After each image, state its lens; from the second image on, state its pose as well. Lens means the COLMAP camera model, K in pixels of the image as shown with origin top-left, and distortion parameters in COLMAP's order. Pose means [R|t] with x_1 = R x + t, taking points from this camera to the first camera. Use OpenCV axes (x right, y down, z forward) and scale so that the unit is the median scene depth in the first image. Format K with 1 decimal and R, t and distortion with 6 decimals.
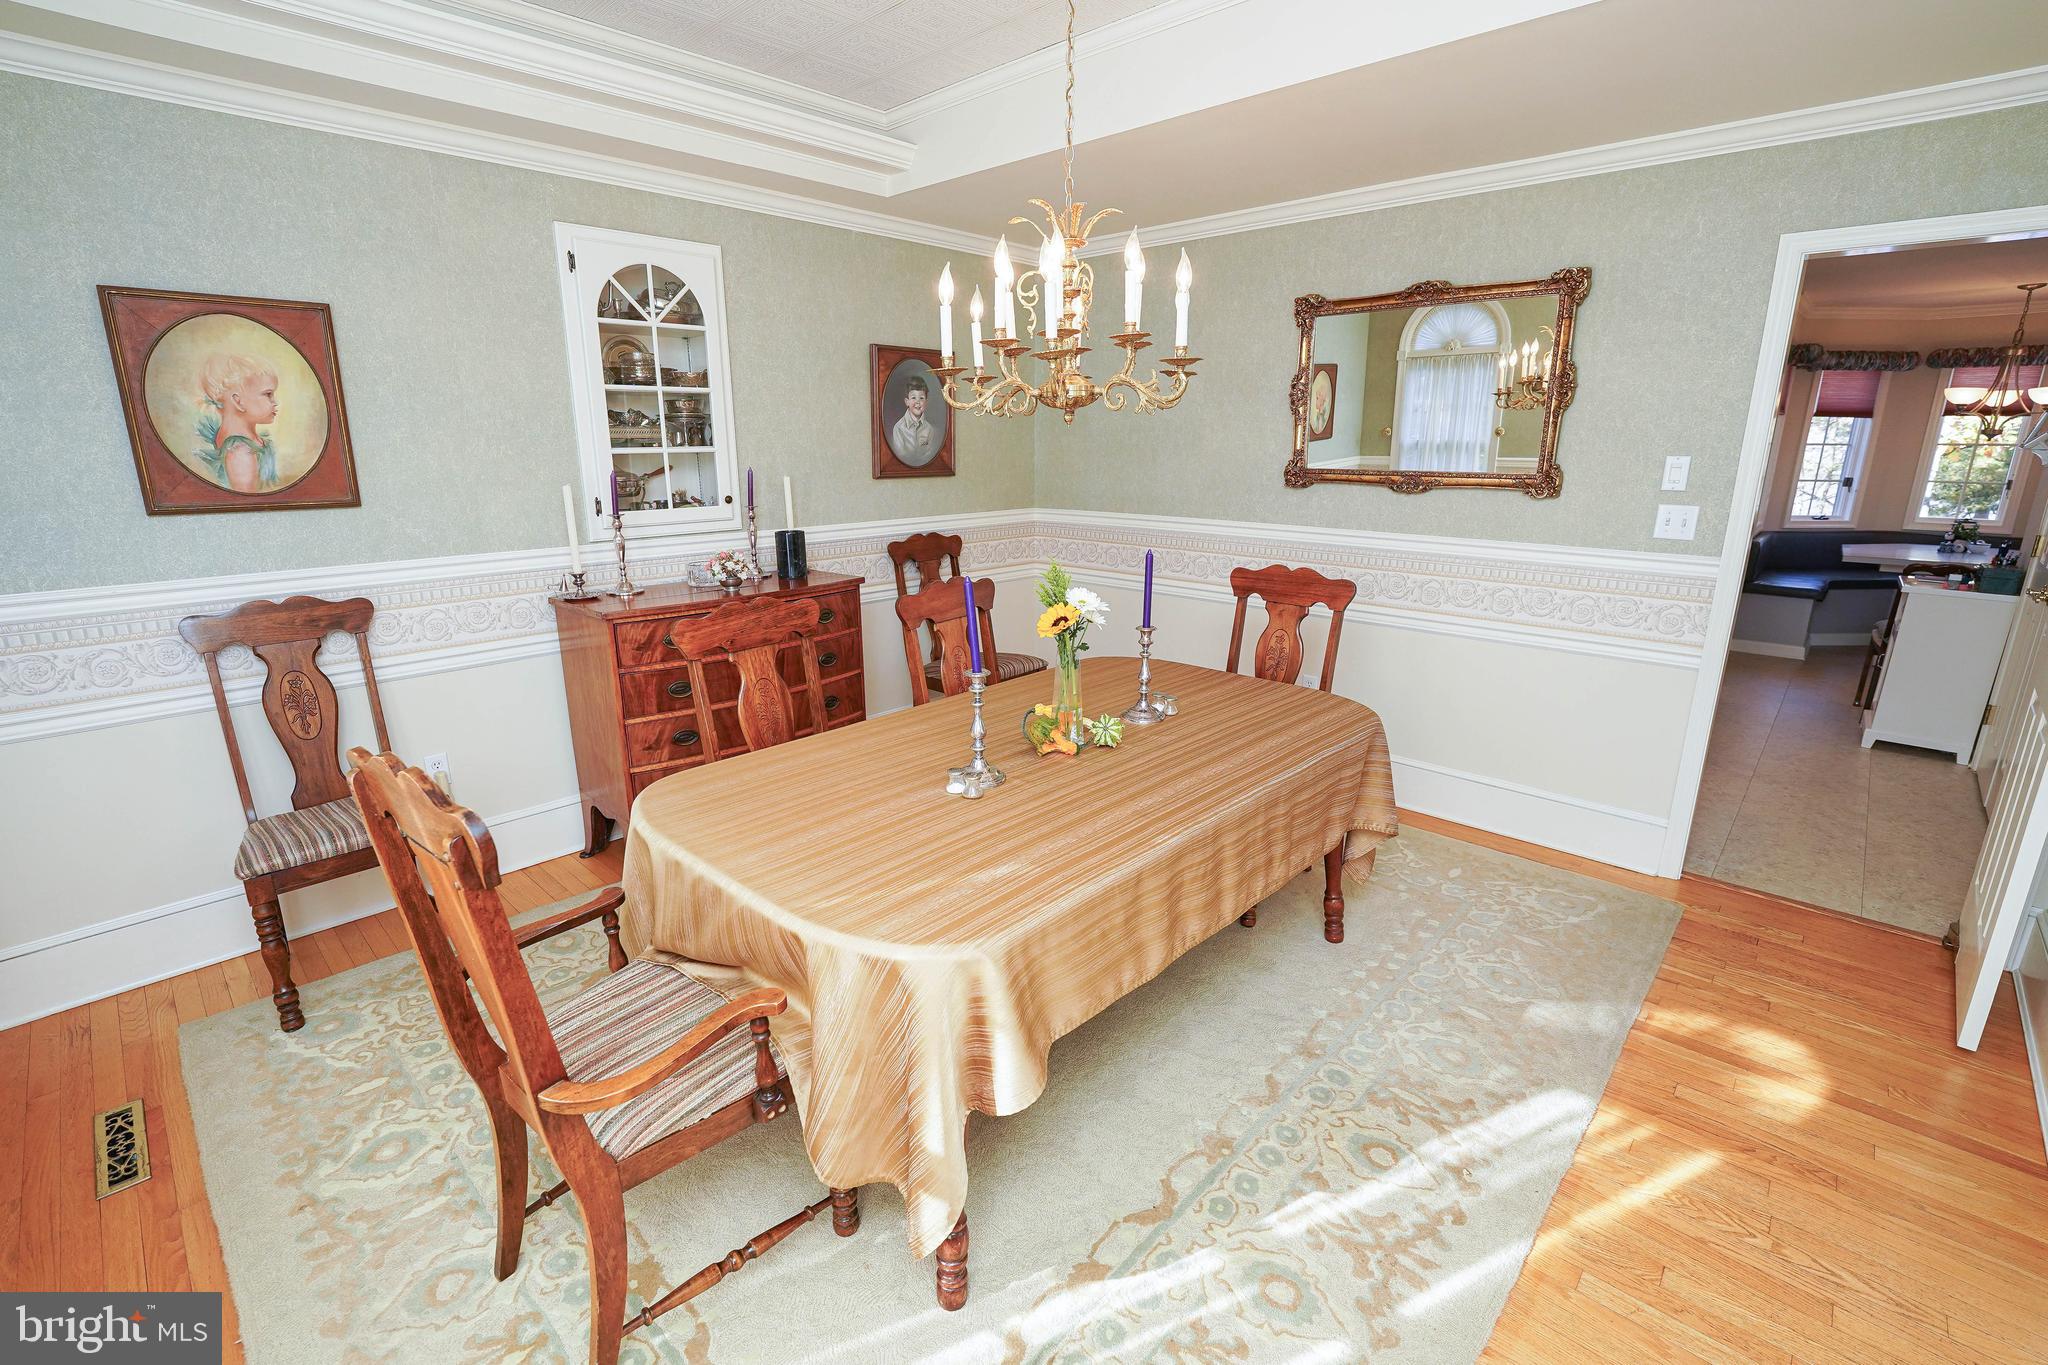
lens RADIAL K [[919.2, 0, 1011.5], [0, 919.2, 668.2], [0, 0, 1]] dist [-0.017334, -0.001229]
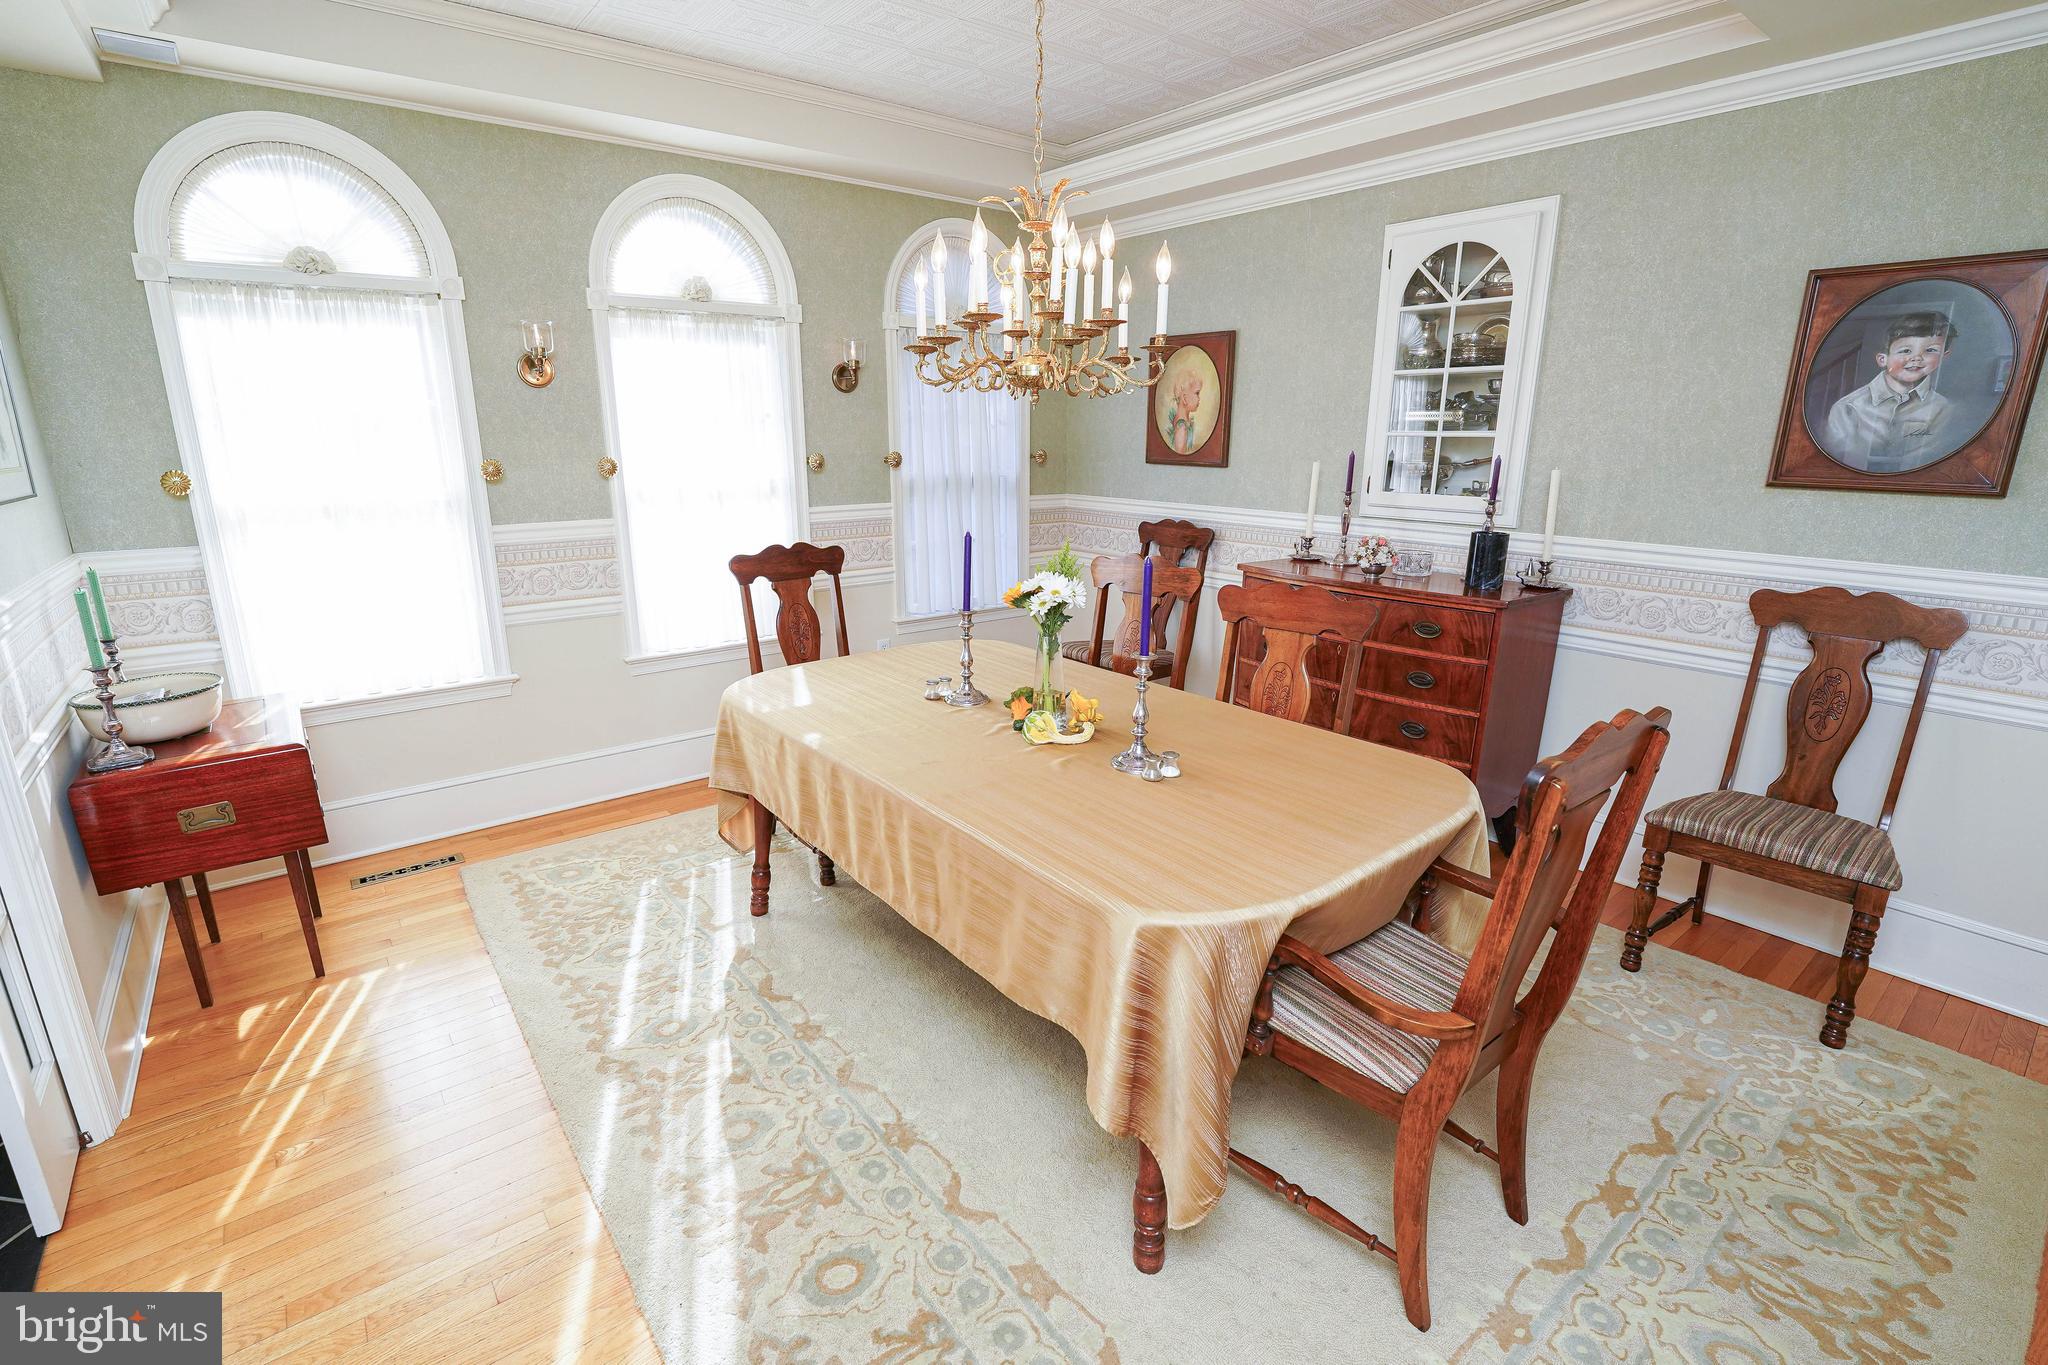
lens RADIAL K [[919.2, 0, 1004.7], [0, 919.2, 672.2], [0, 0, 1]] dist [-0.017334, -0.001229]
pose [[-0.148615, 0.259548, -0.954227, 0.713866], [-0.234747, 0.928101, 0.289002, -0.182196], [0.960629, 0.266952, -0.077001, 0.726055]]
